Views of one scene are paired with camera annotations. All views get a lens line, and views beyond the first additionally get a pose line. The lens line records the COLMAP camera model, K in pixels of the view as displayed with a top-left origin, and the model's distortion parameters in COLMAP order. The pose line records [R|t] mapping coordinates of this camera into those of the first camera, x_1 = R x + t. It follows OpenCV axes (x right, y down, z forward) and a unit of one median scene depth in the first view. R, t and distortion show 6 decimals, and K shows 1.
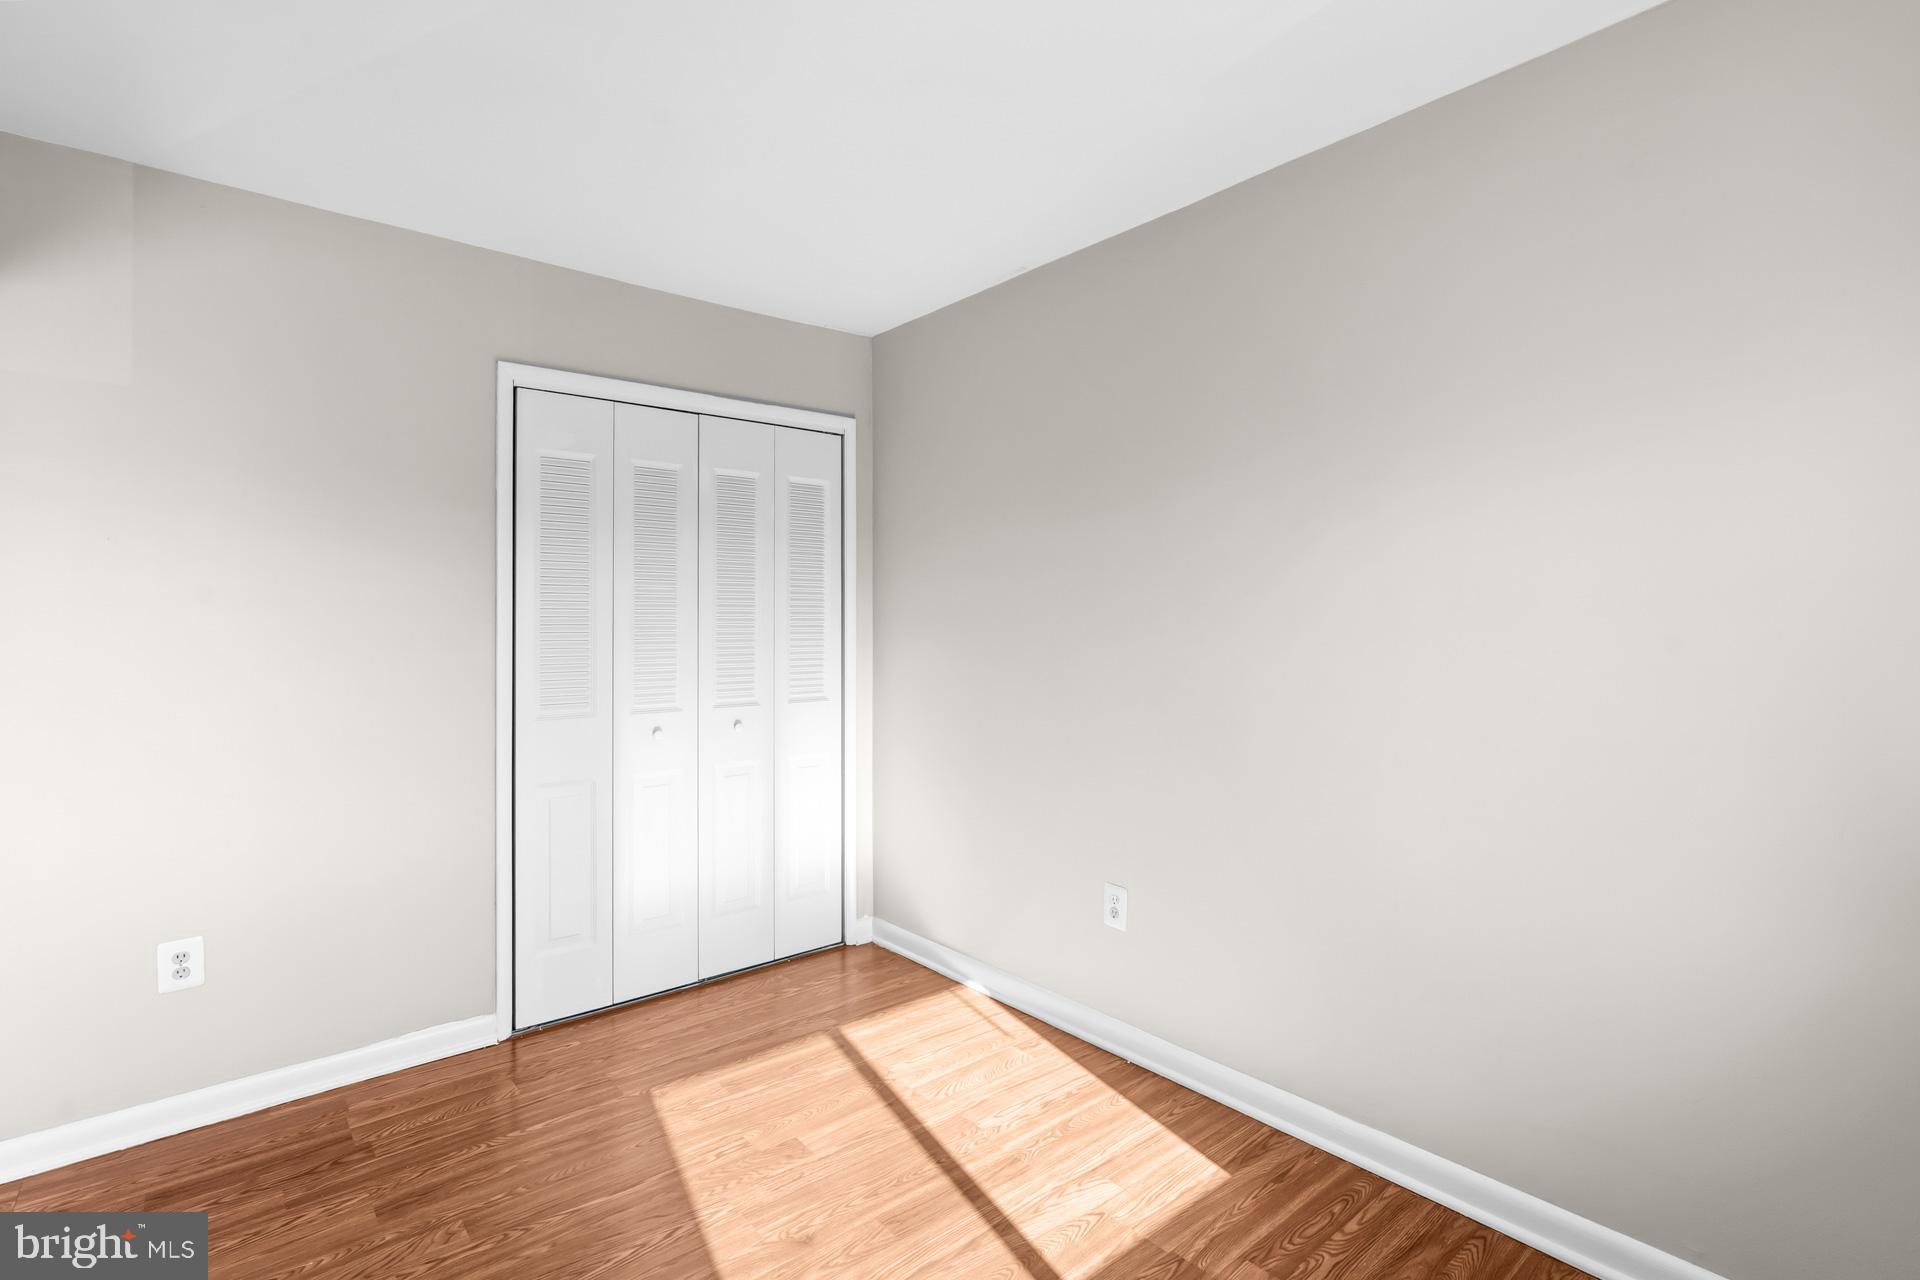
lens RADIAL K [[873.2, 0, 974.9], [0, 873.2, 634.9], [0, 0, 1]] dist [-0.000302, 0.001570]
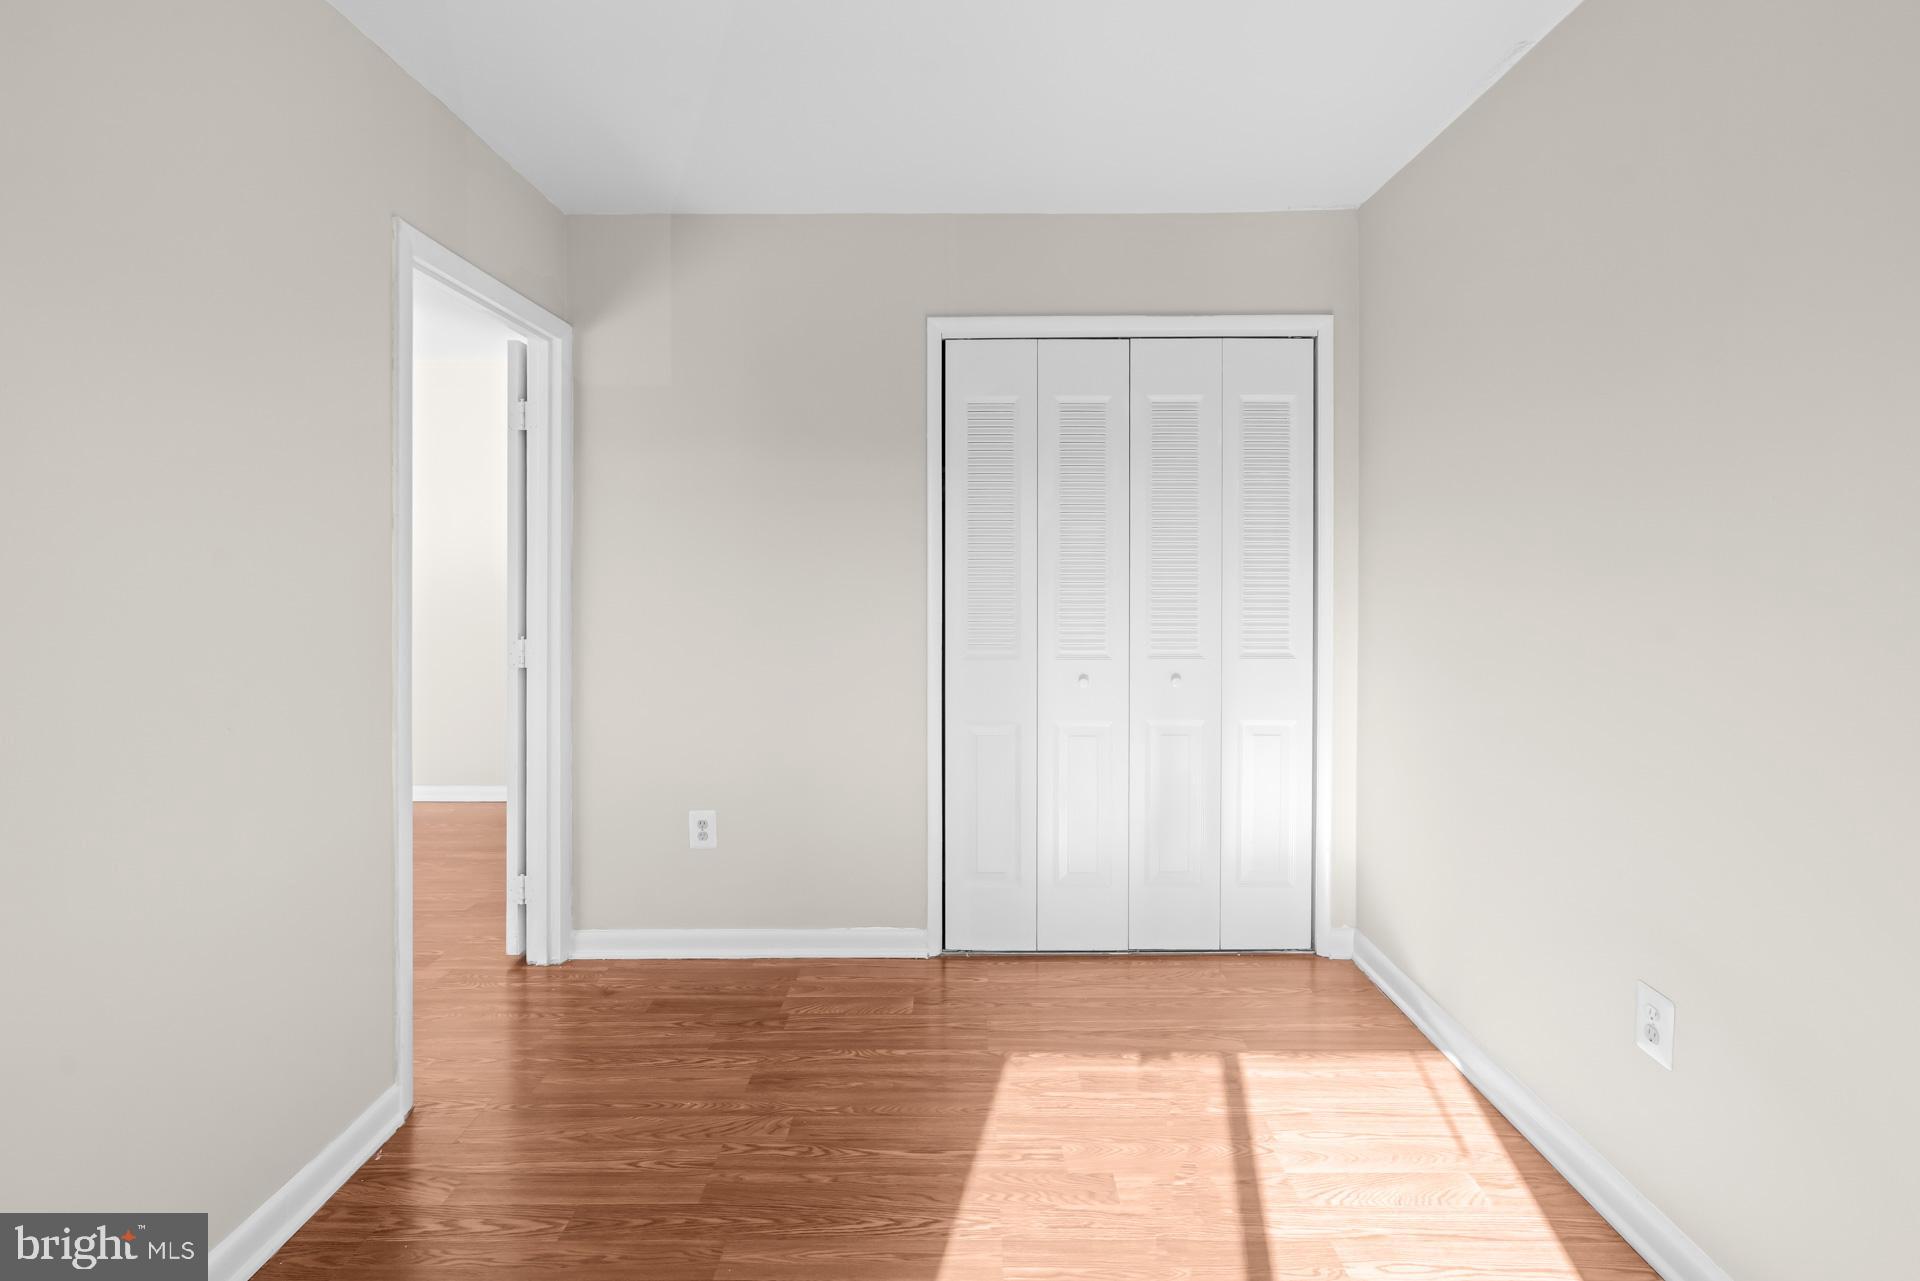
lens RADIAL K [[888.5, 0, 921.1], [0, 888.5, 589.0], [0, 0, 1]] dist [-0.004404, 0.002181]
pose [[0.767086, 0.017473, -0.641306, 0.161418], [-0.010771, 0.999839, 0.014359, -0.000044], [0.641454, -0.004107, 0.767151, 0.188491]]
